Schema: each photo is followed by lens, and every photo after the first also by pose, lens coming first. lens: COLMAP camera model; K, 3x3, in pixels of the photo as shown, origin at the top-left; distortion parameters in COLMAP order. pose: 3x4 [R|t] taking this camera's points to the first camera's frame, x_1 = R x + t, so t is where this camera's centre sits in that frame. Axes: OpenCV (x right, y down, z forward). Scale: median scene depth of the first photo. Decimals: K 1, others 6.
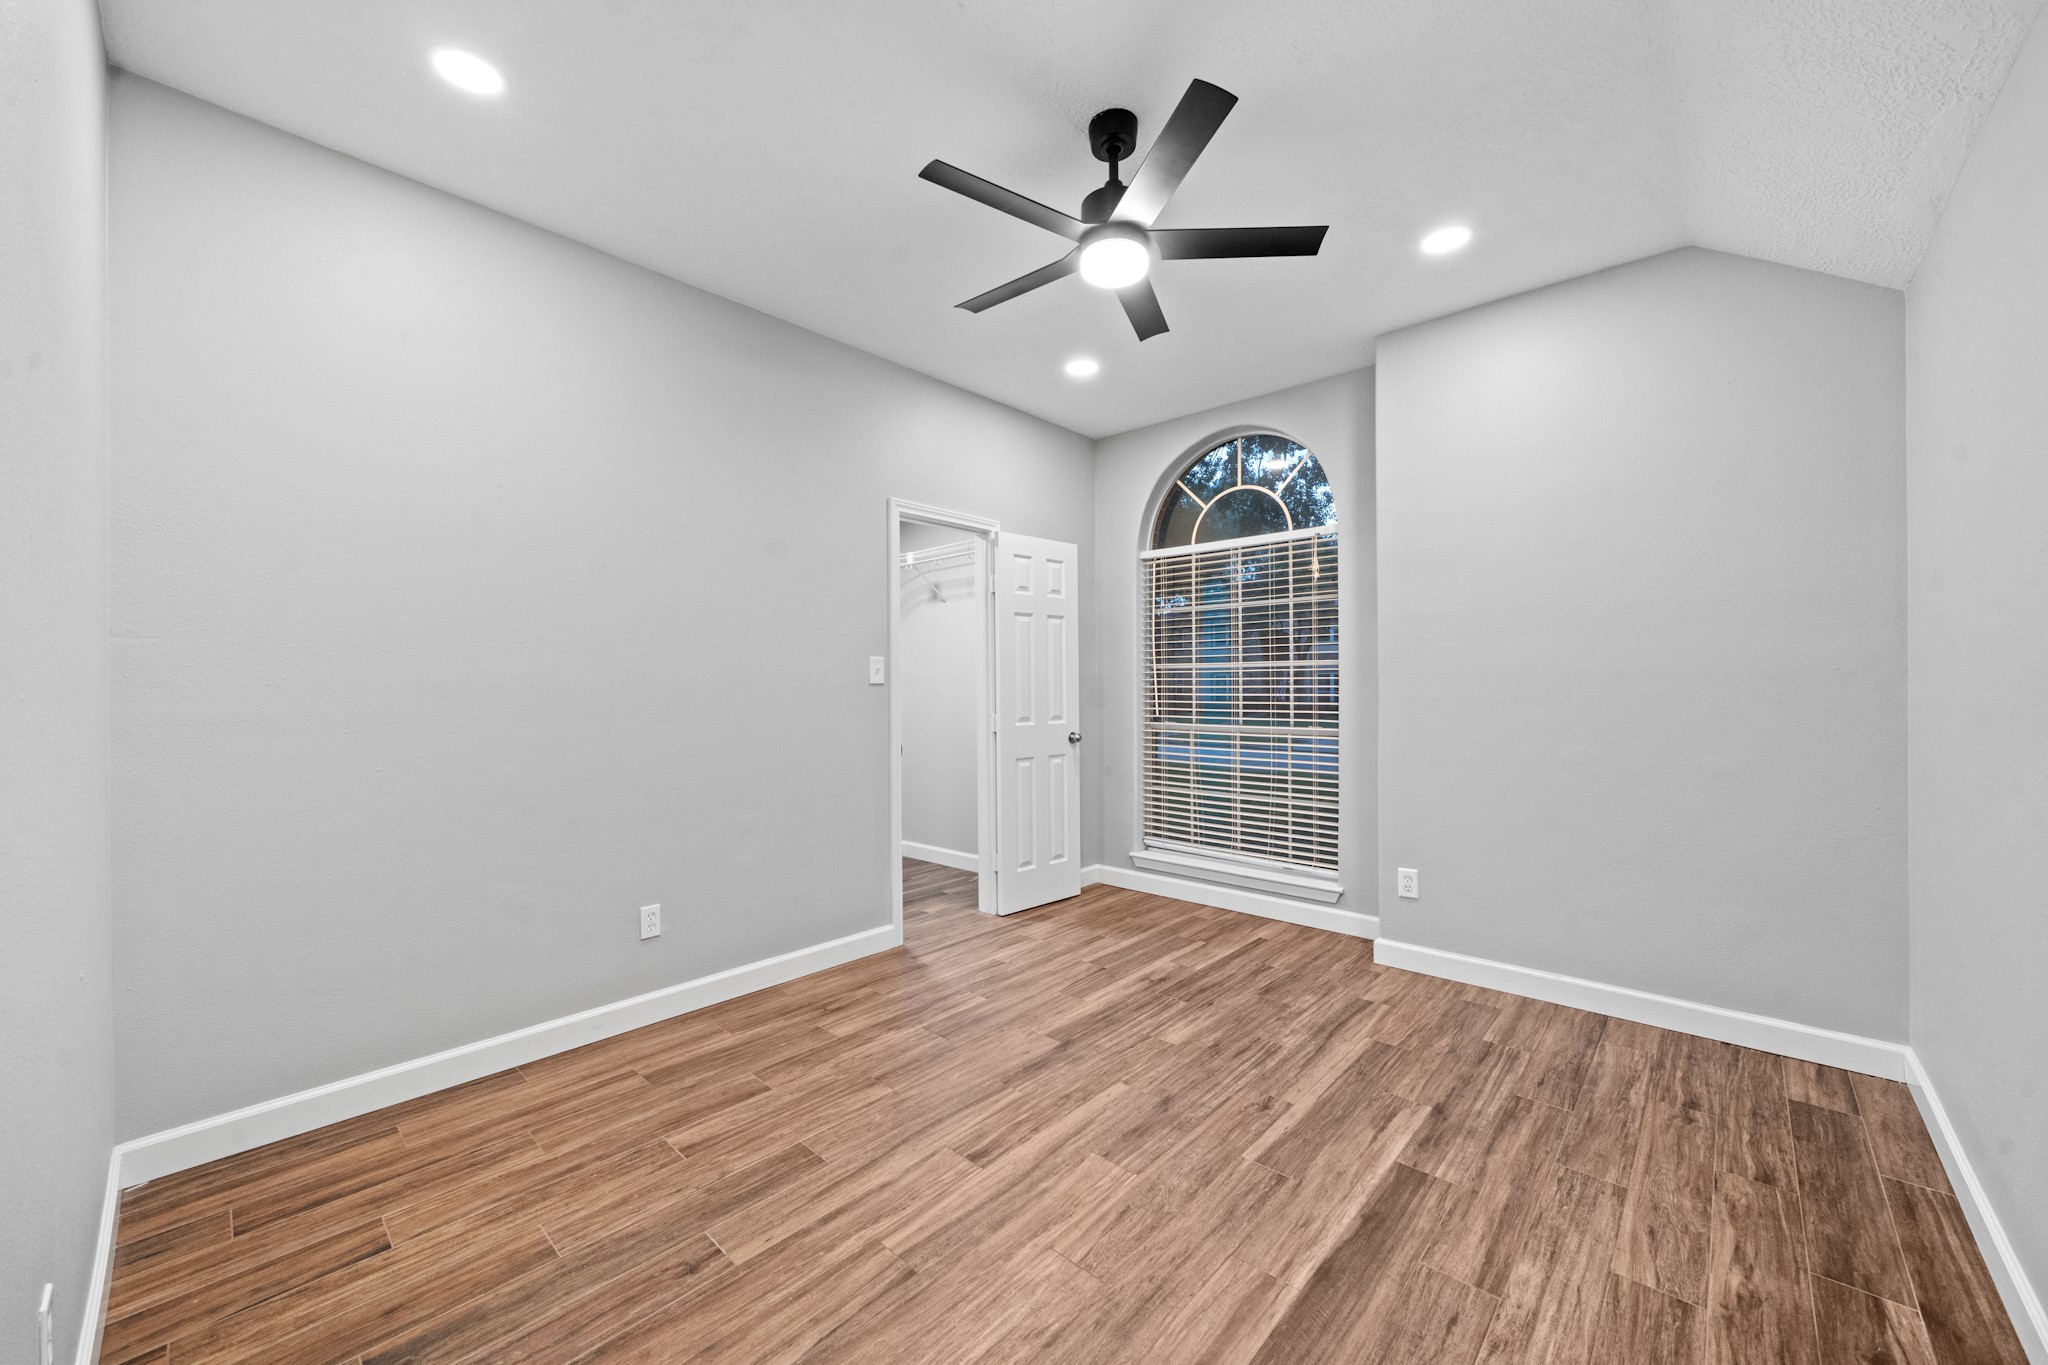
lens RADIAL K [[780.0, 0, 1026.9], [0, 780.0, 687.7], [0, 0, 1]] dist [-0.002891, -0.000211]
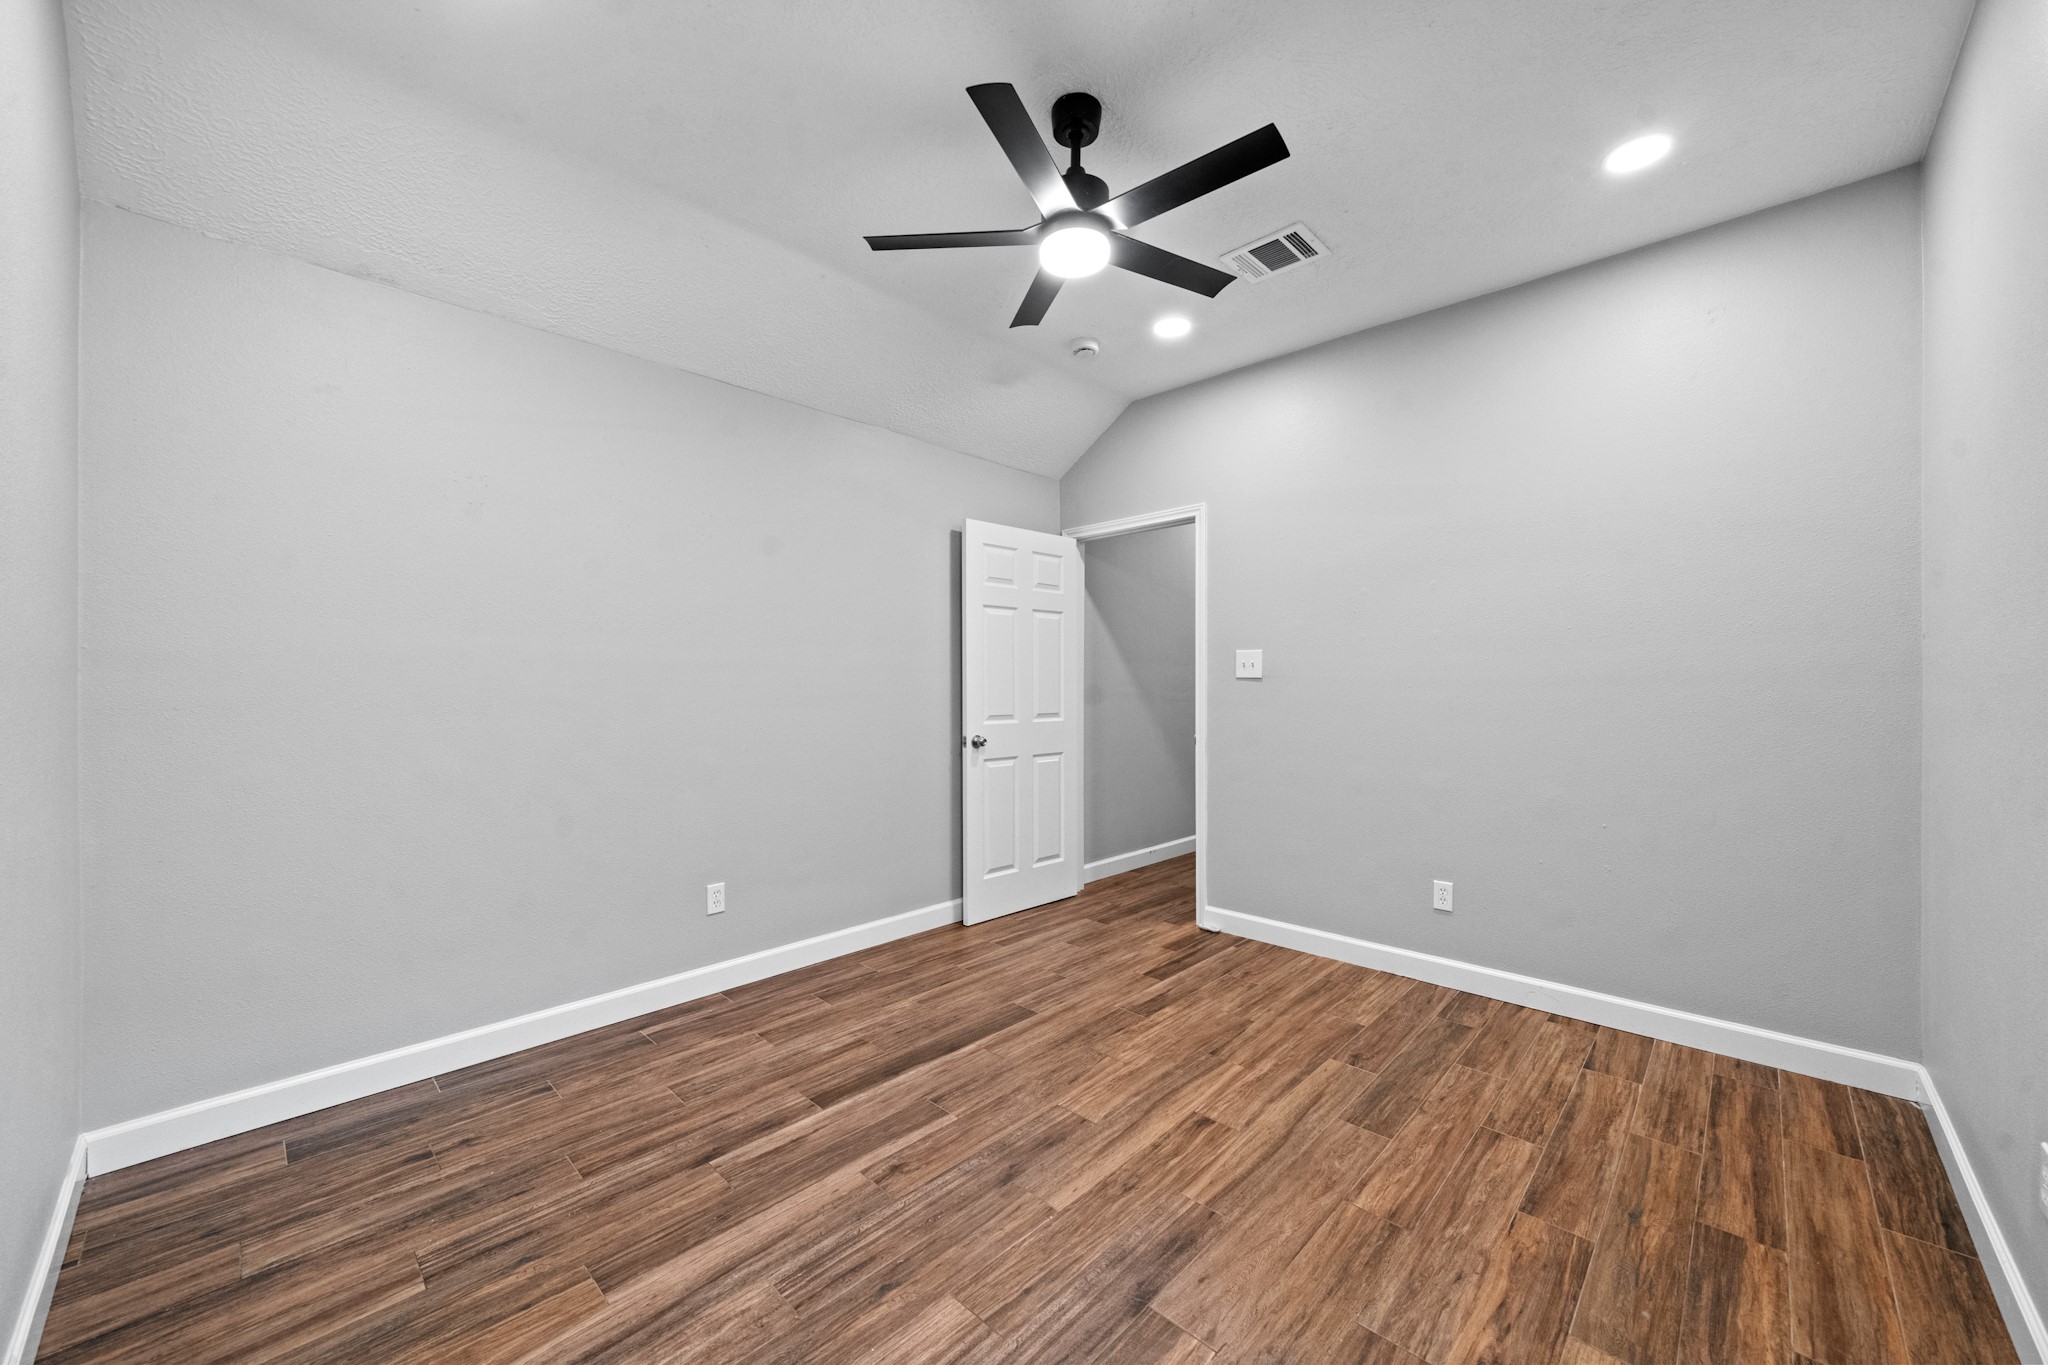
lens RADIAL K [[780.0, 0, 1026.9], [0, 780.0, 687.7], [0, 0, 1]] dist [-0.002891, -0.000211]
pose [[-0.999894, 0.005663, 0.013396, 0.156619], [0.005710, 0.999978, 0.003496, 0.002430], [-0.013376, 0.003573, -0.999904, 1.999736]]
